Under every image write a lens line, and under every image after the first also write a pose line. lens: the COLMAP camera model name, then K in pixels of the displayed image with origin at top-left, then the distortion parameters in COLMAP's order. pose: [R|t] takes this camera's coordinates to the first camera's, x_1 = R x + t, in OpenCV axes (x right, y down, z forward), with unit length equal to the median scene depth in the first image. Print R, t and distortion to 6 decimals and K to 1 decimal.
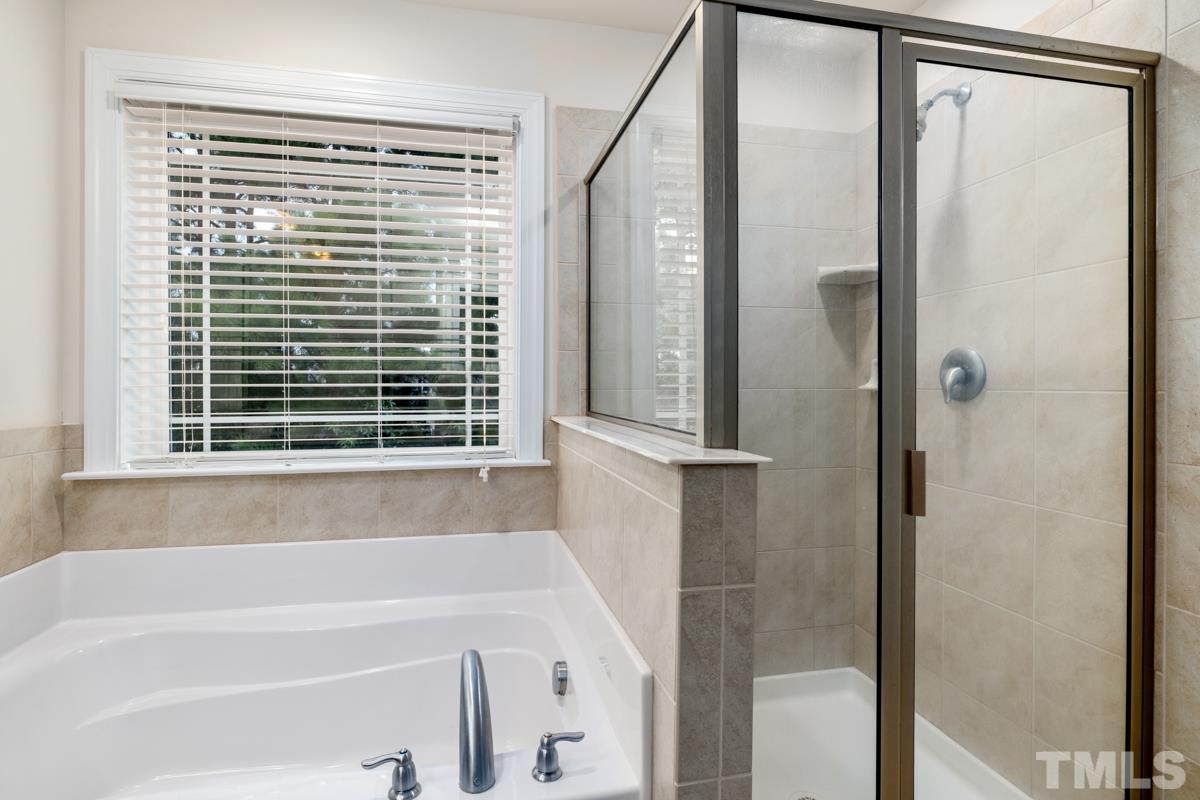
lens RADIAL K [[612.8, 0, 594.8], [0, 612.8, 382.9], [0, 0, 1]] dist [0.000062, -0.001667]
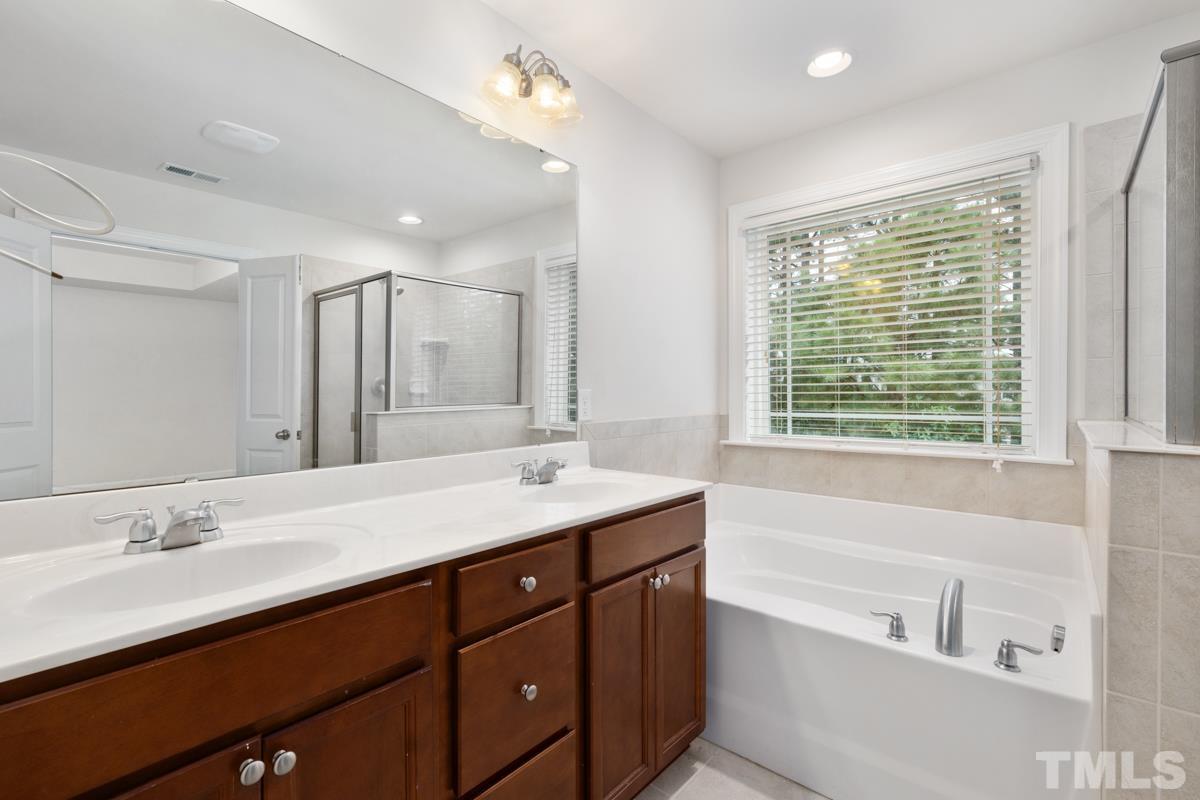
lens RADIAL K [[529.3, 0, 600.0], [0, 529.3, 400.0], [0, 0, 1]] dist [0.001982, 0.000328]
pose [[0.614982, 0.005871, -0.788519, 0.170176], [0.008342, 0.999868, 0.013951, -0.000676], [0.788497, -0.015157, 0.614852, -0.267951]]
